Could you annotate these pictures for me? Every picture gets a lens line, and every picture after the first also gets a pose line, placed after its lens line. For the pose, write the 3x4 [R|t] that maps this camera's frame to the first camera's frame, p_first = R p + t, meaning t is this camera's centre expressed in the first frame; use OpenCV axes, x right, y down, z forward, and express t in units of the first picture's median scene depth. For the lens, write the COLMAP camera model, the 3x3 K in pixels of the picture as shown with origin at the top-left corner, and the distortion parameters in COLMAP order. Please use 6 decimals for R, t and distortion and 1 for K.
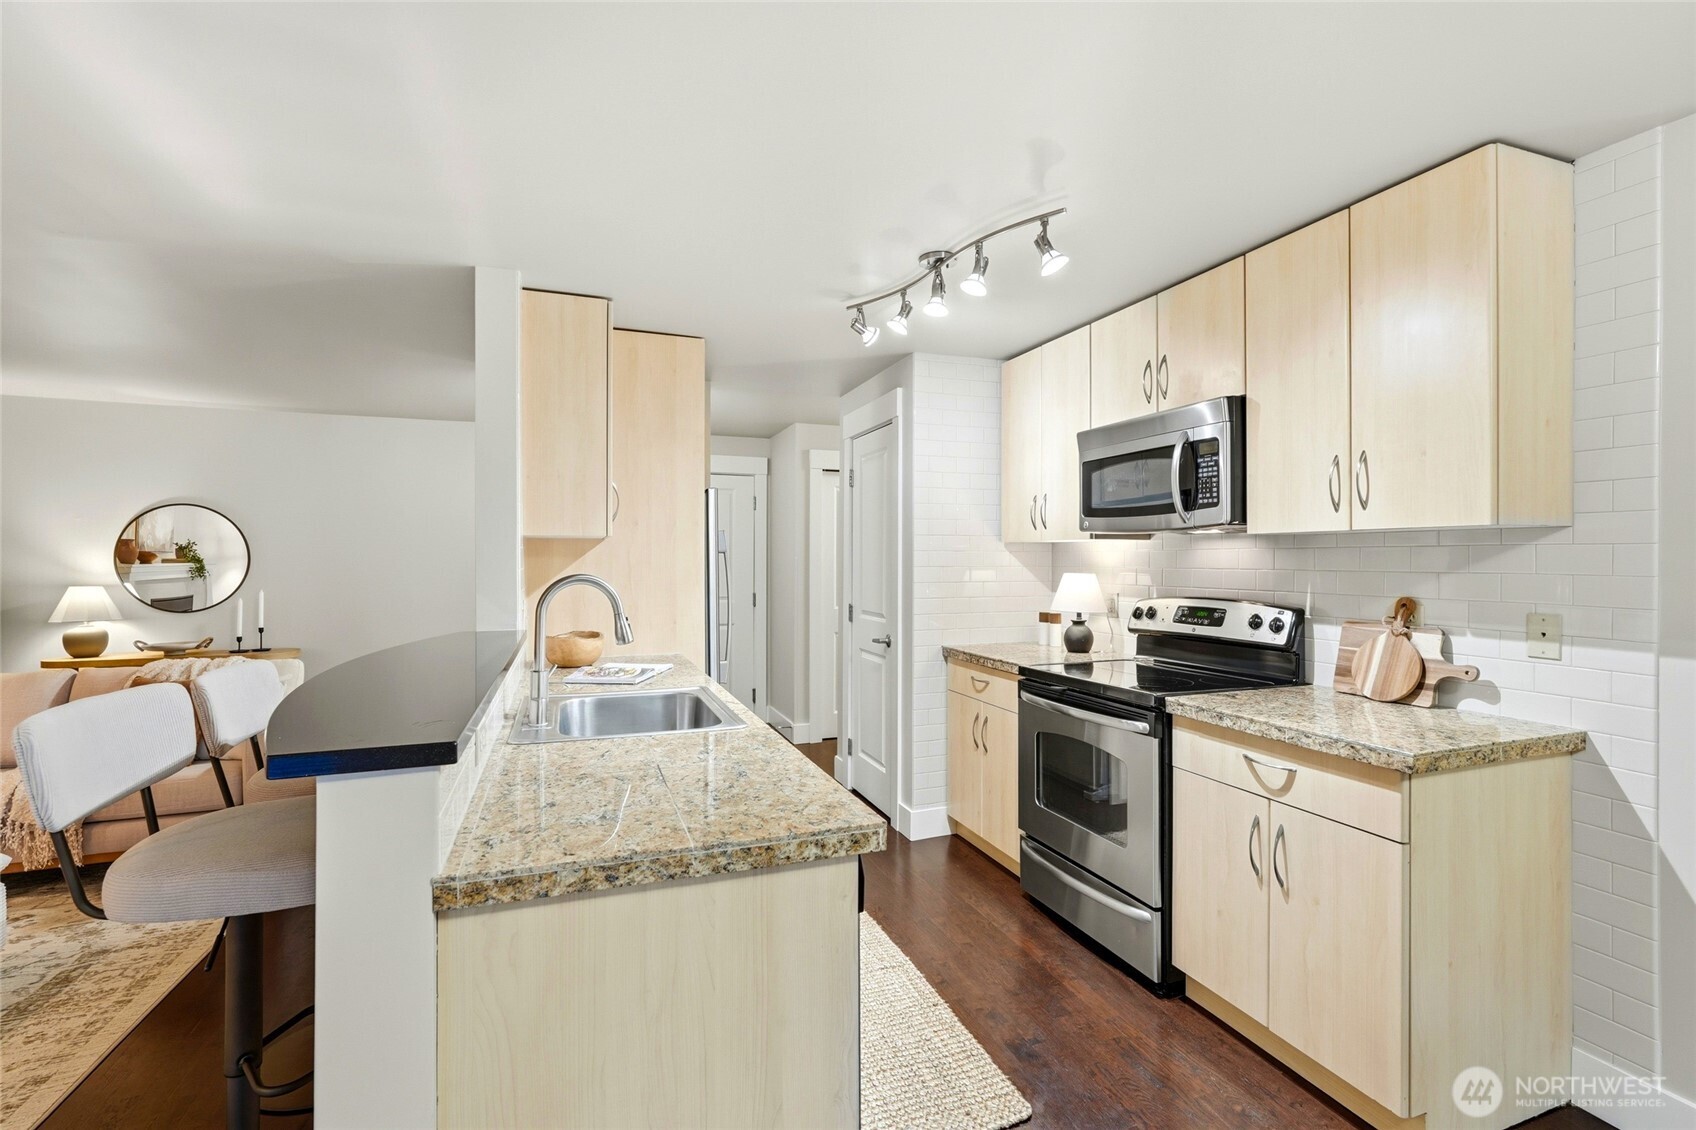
lens RADIAL K [[746.9, 0, 849.2], [0, 746.9, 562.7], [0, 0, 1]] dist [-0.010461, 0.006062]
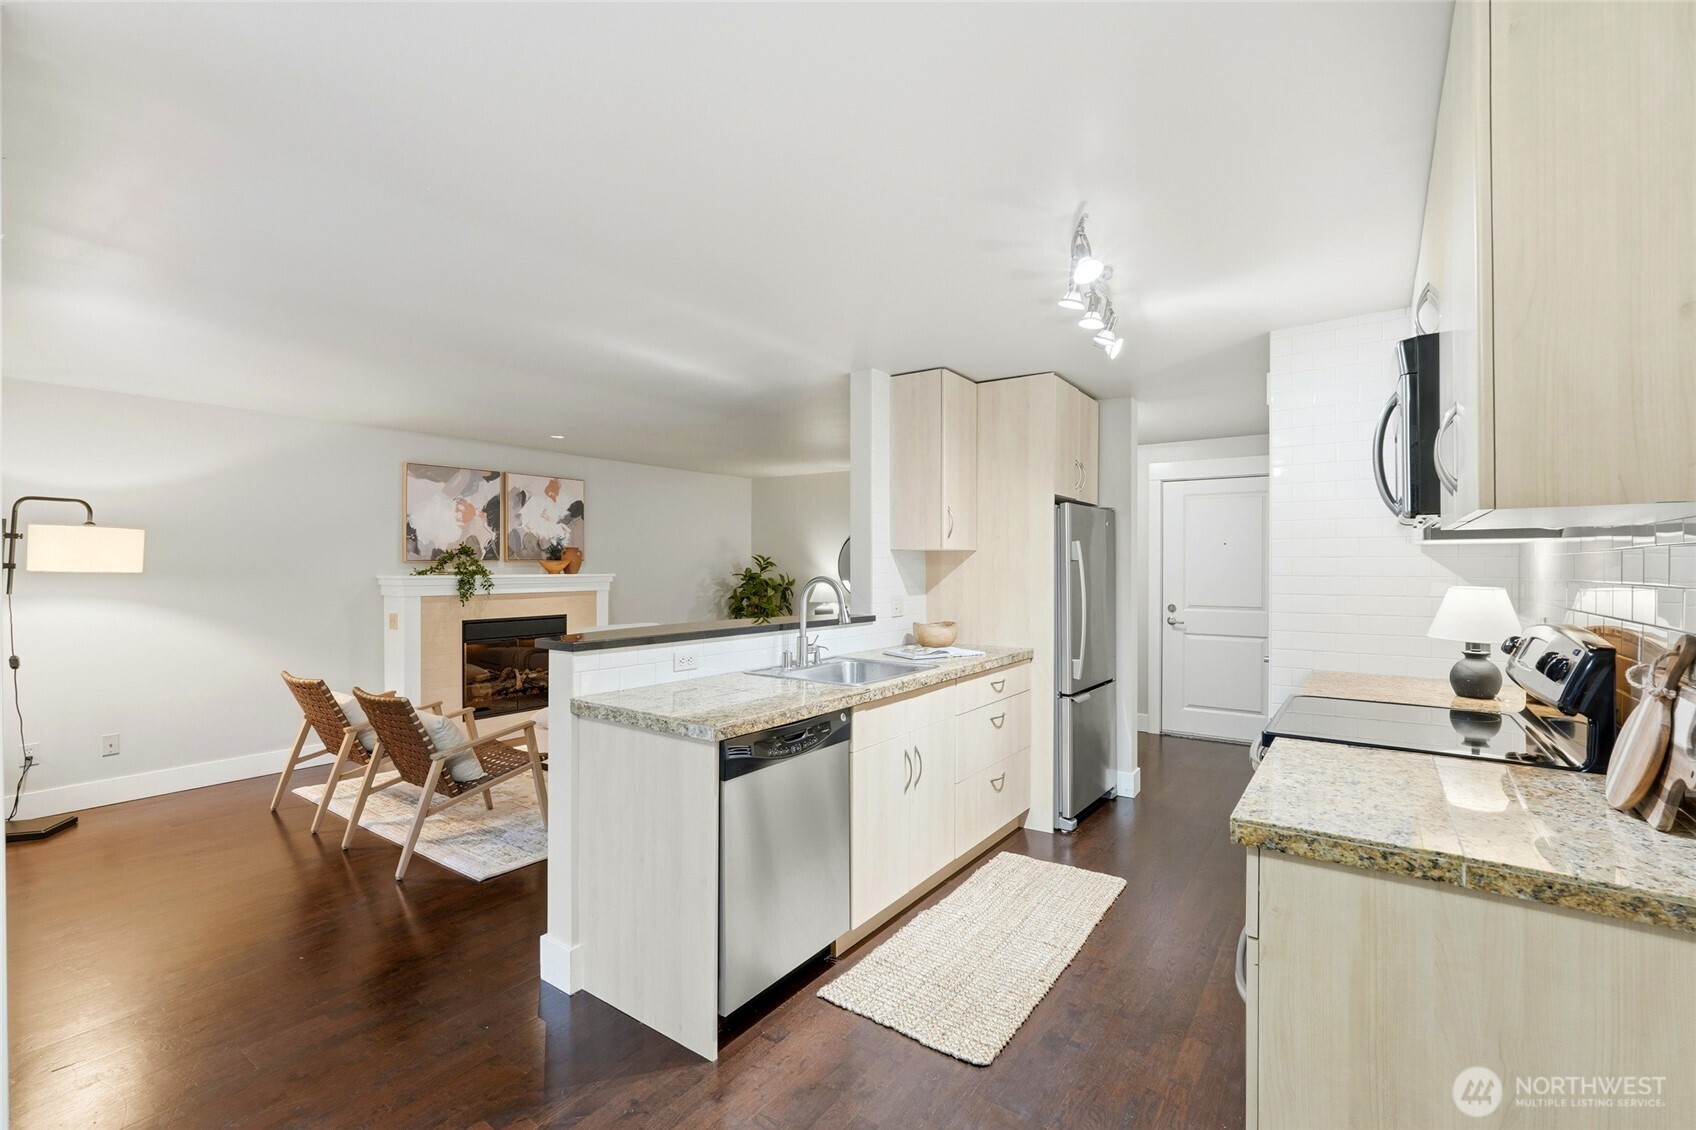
lens RADIAL K [[746.9, 0, 858.3], [0, 746.9, 568.5], [0, 0, 1]] dist [-0.010461, 0.006062]
pose [[0.570859, 0.002937, -0.821043, 0.833803], [-0.005081, 0.999987, 0.000044, -0.000202], [0.821032, 0.004146, 0.570867, 0.166207]]
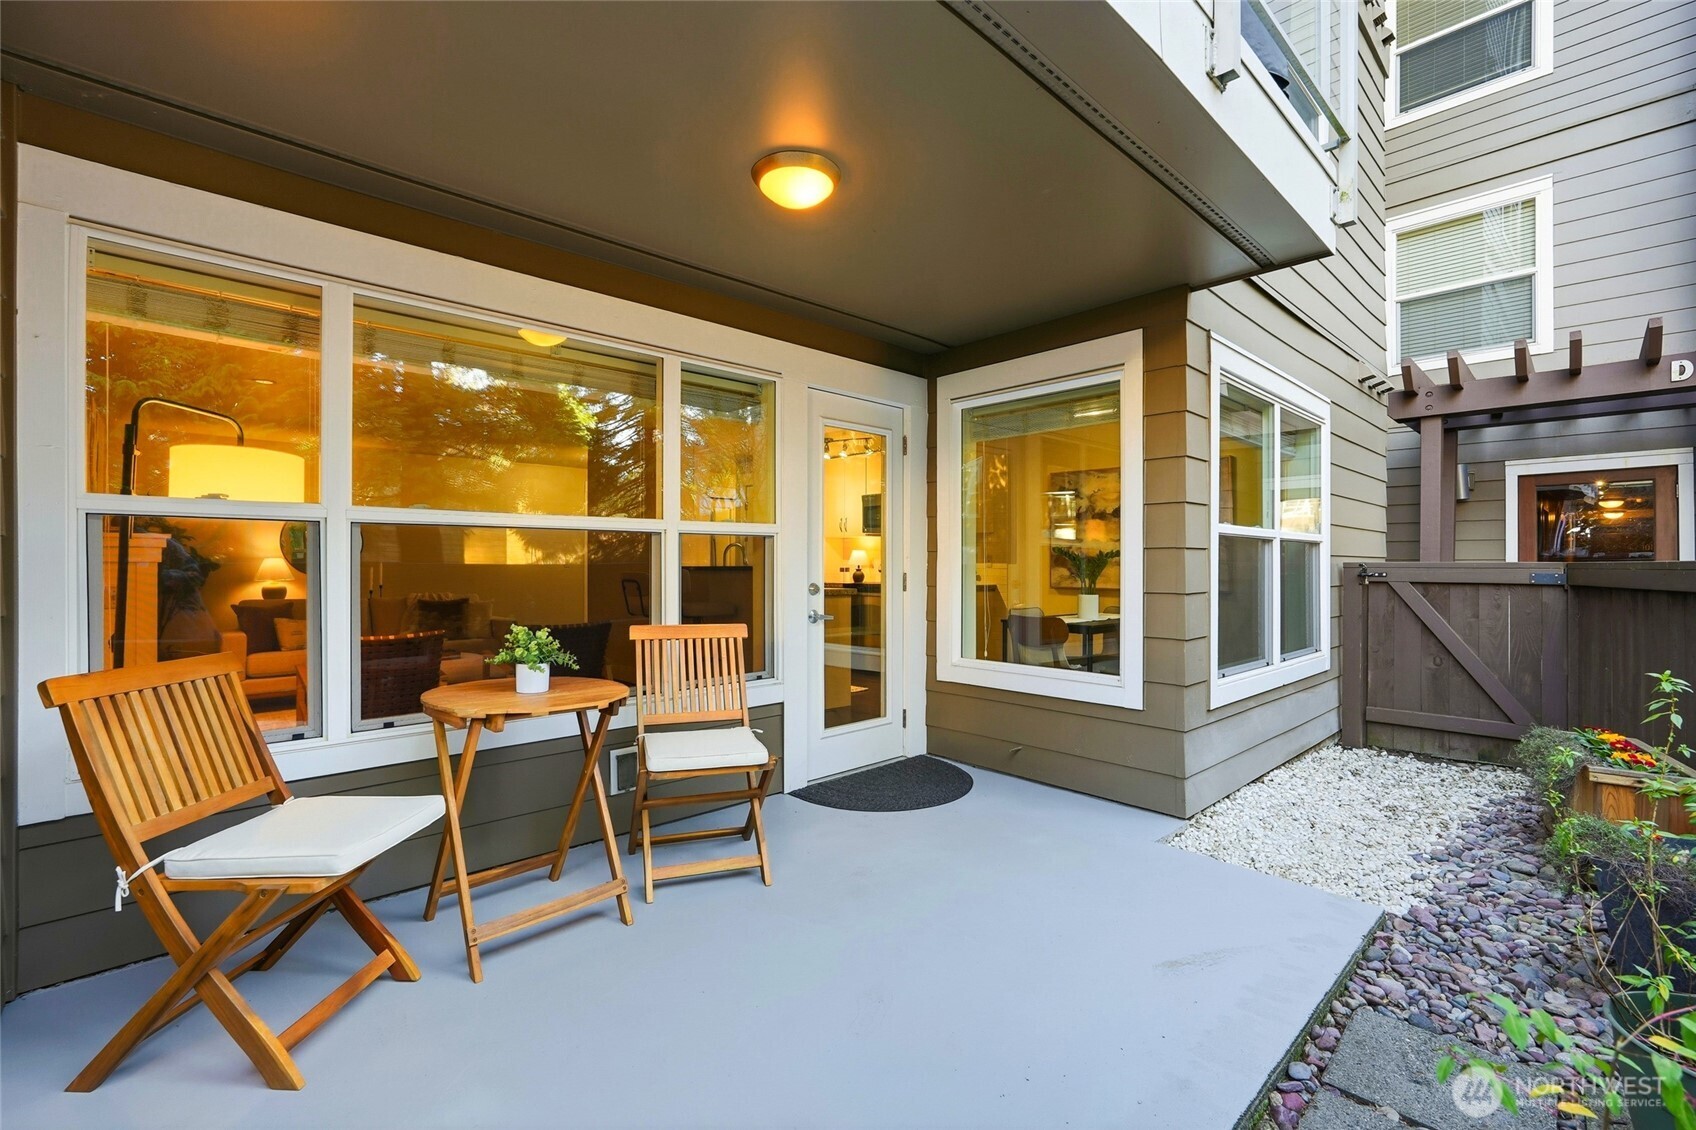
lens RADIAL K [[746.9, 0, 847.3], [0, 746.9, 555.8], [0, 0, 1]] dist [-0.010461, 0.006062]
pose [[0.921087, 0.005216, 0.389321, -1.030467], [0.001732, 0.999845, -0.017493, 0.114940], [-0.389352, 0.016786, 0.920936, -1.885997]]
